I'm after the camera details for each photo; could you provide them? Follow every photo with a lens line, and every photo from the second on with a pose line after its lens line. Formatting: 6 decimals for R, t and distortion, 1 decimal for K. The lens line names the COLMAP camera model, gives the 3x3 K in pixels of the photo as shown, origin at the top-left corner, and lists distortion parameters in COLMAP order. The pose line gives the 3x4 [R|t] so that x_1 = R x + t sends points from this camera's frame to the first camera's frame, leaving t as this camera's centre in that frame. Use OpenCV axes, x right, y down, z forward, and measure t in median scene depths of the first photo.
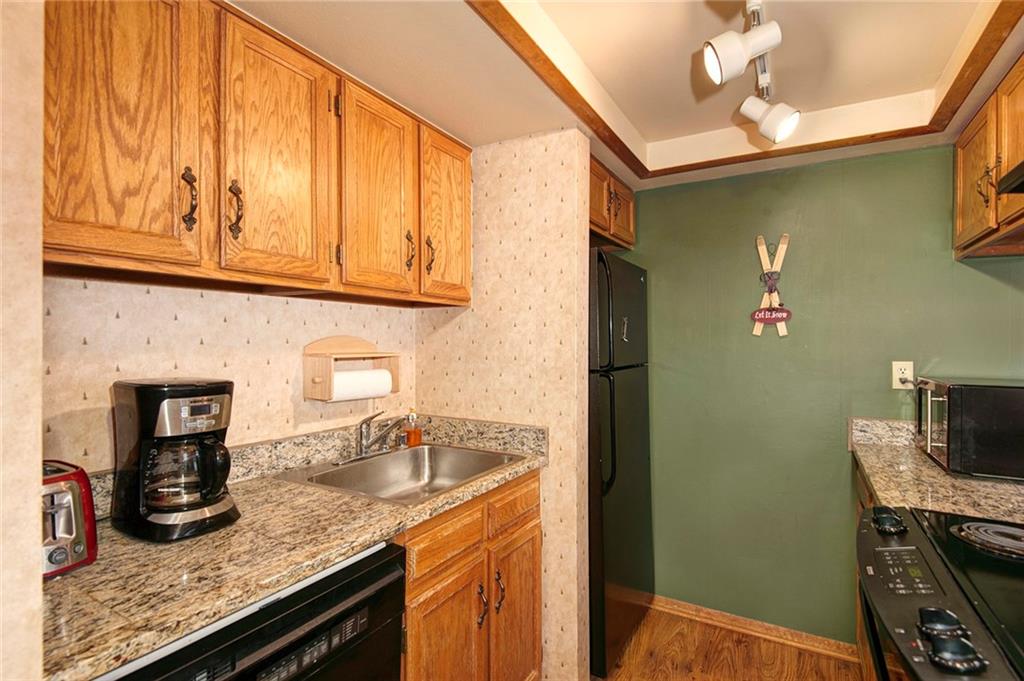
lens RADIAL K [[517.0, 0, 518.5], [0, 517.0, 367.3], [0, 0, 1]] dist [-0.003907, -0.003099]
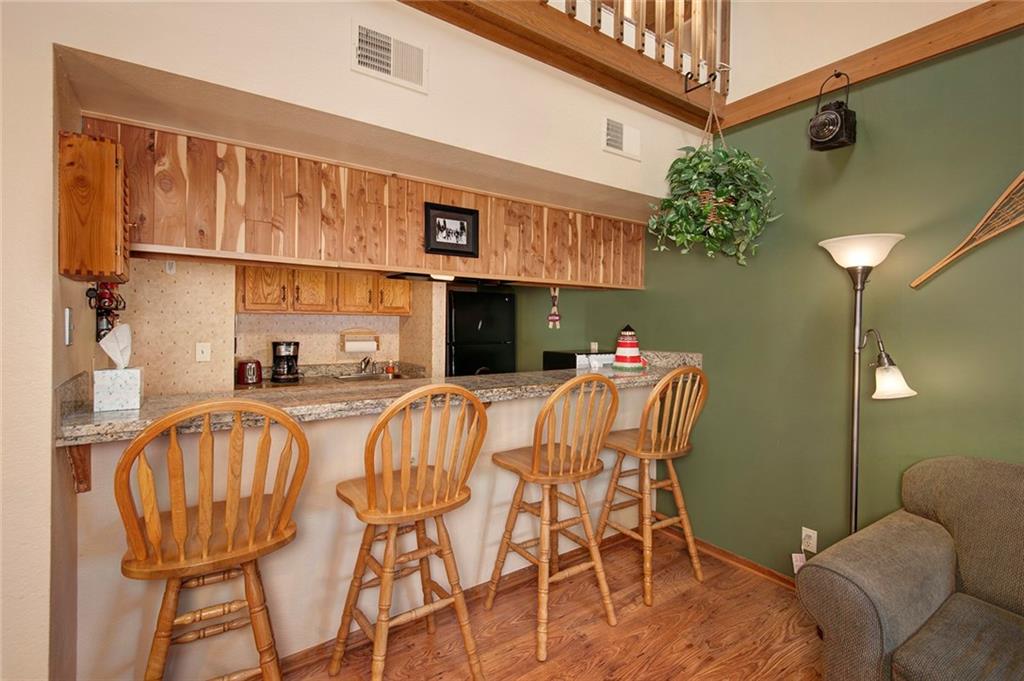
lens RADIAL K [[465.9, 0, 509.3], [0, 465.9, 337.3], [0, 0, 1]] dist [0.000560, -0.000732]
pose [[0.902396, 0.016080, -0.430607, 1.607852], [-0.026039, 0.999512, -0.017244, 0.008985], [0.430120, 0.026773, 0.902375, -0.943299]]
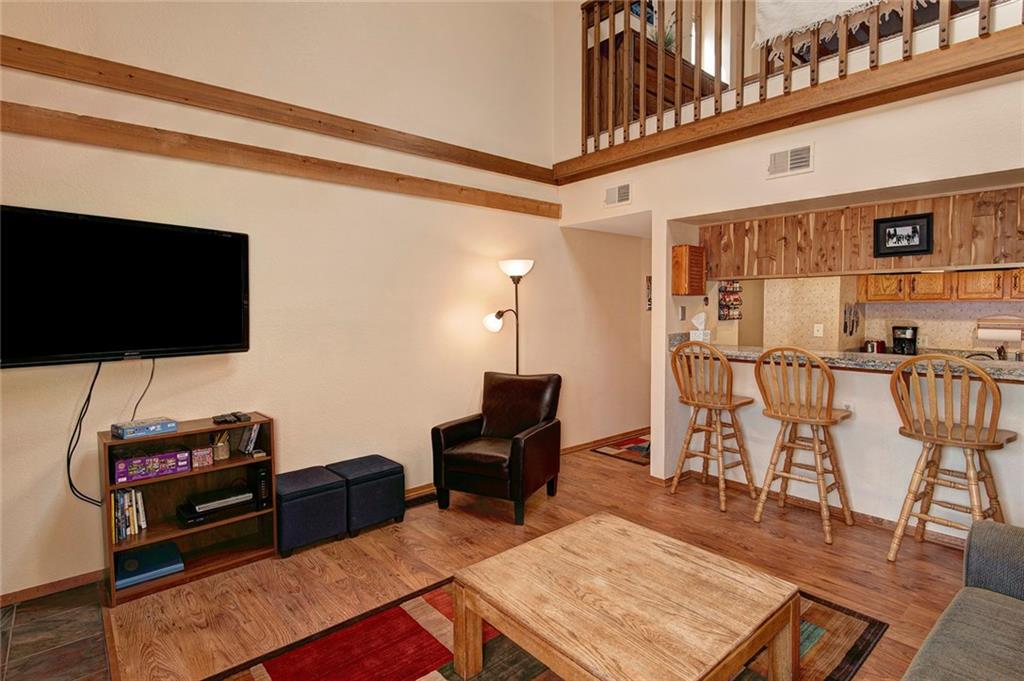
lens RADIAL K [[517.0, 0, 530.5], [0, 517.0, 322.4], [0, 0, 1]] dist [-0.003907, -0.003099]
pose [[-0.332577, 0.023780, -0.942776, 3.221202], [-0.043835, 0.998212, 0.040642, -0.031094], [0.942057, 0.054843, -0.330940, -0.369526]]
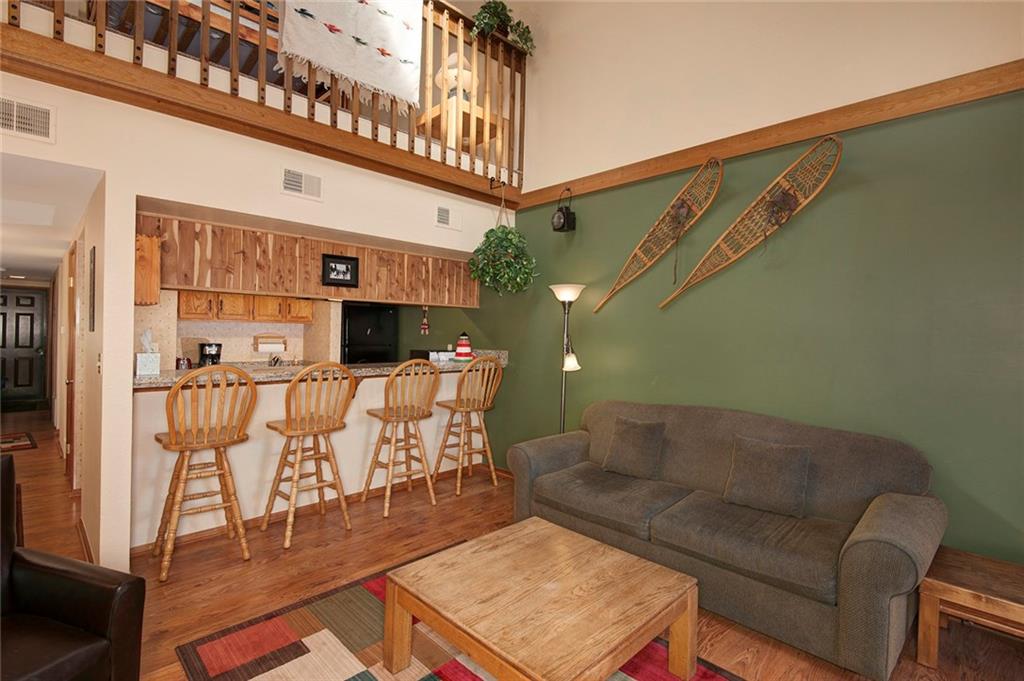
lens RADIAL K [[485.1, 0, 493.5], [0, 485.1, 334.3], [0, 0, 1]] dist [0.002431, -0.000956]
pose [[0.955381, 0.012266, -0.295123, 2.262709], [-0.026611, 0.998649, -0.044642, 0.054481], [0.294177, 0.050503, 0.954416, -1.783605]]
